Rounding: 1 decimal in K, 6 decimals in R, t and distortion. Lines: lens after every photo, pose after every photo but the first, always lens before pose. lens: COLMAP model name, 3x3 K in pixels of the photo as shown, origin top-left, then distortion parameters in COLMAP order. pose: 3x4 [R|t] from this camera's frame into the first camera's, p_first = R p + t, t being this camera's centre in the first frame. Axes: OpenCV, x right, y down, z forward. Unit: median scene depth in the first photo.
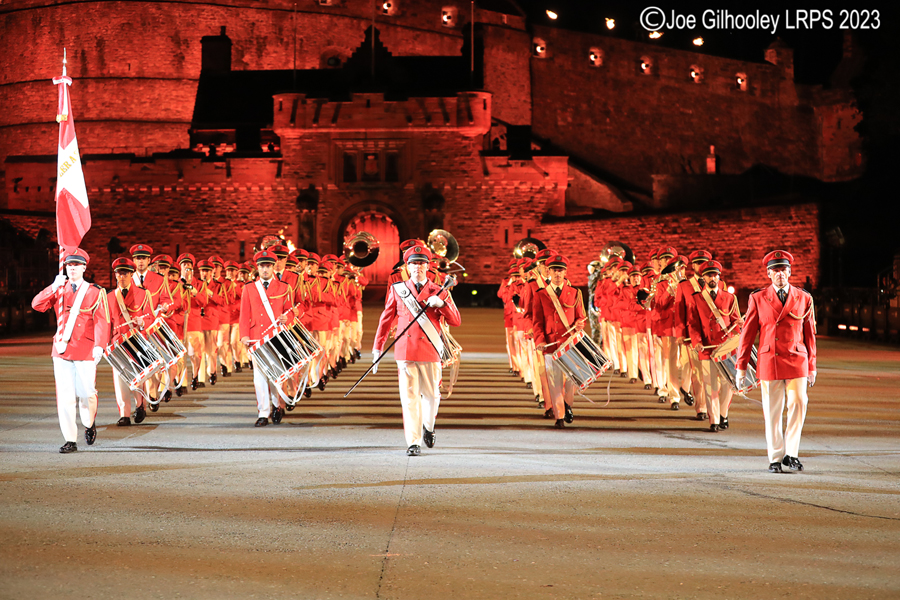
lens RADIAL K [[3815.4, 0, 450.0], [0, 3815.4, 300.0], [0, 0, 1]] dist [-0.324448, 0.785375]
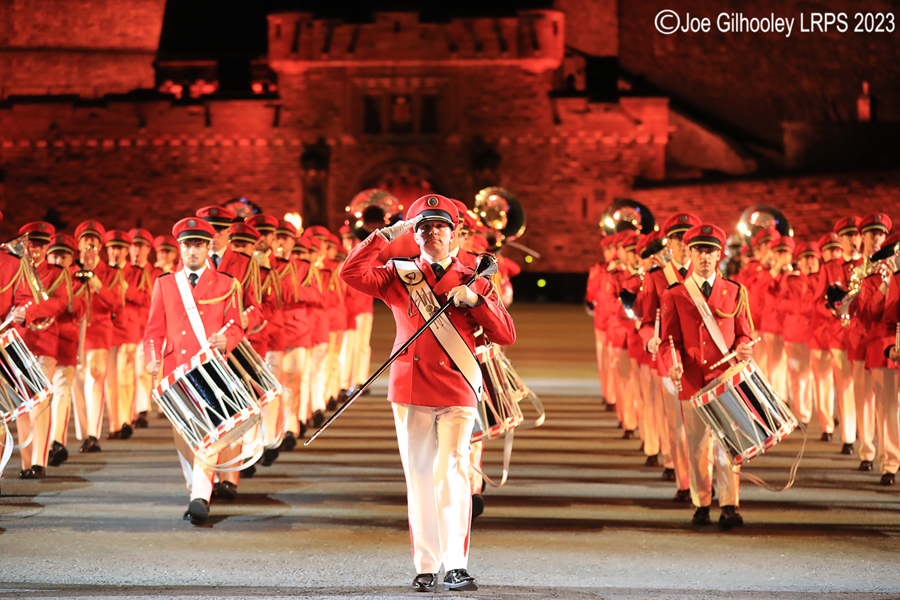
lens RADIAL K [[4140.9, 0, 450.0], [0, 4140.9, 300.0], [0, 0, 1]] dist [-0.011545, 4.668193]
pose [[0.999908, -0.000812, -0.013562, -0.000426], [0.000855, 0.999995, 0.003181, -0.001265], [0.013560, -0.003192, 0.999903, 0.199752]]
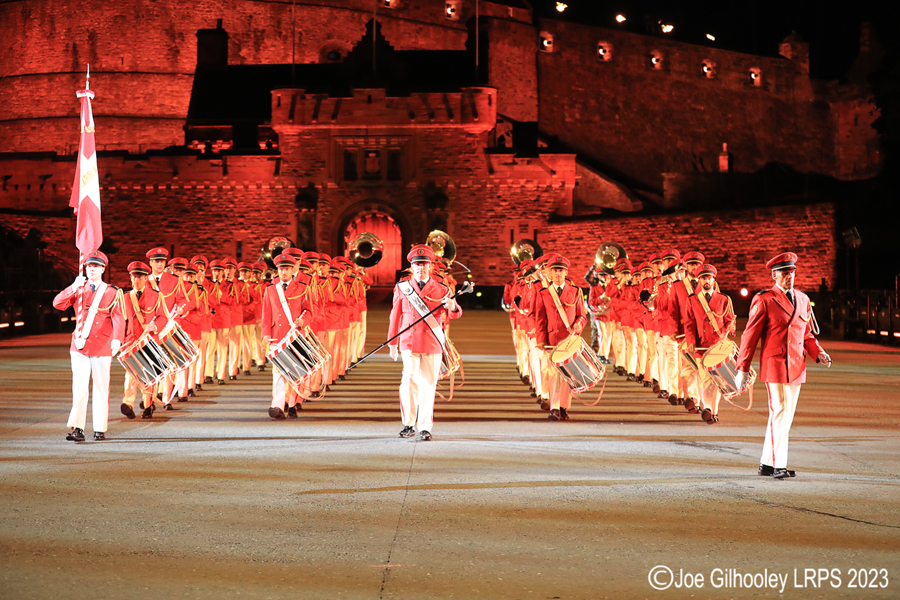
lens RADIAL K [[3815.4, 0, 450.0], [0, 3815.4, 300.0], [0, 0, 1]] dist [-0.324448, 0.785375]
pose [[0.999999, 0.000919, -0.000613, -0.000351], [-0.000919, 1.000000, -0.000092, -0.000479], [0.000613, 0.000093, 1.000000, 0.032462]]
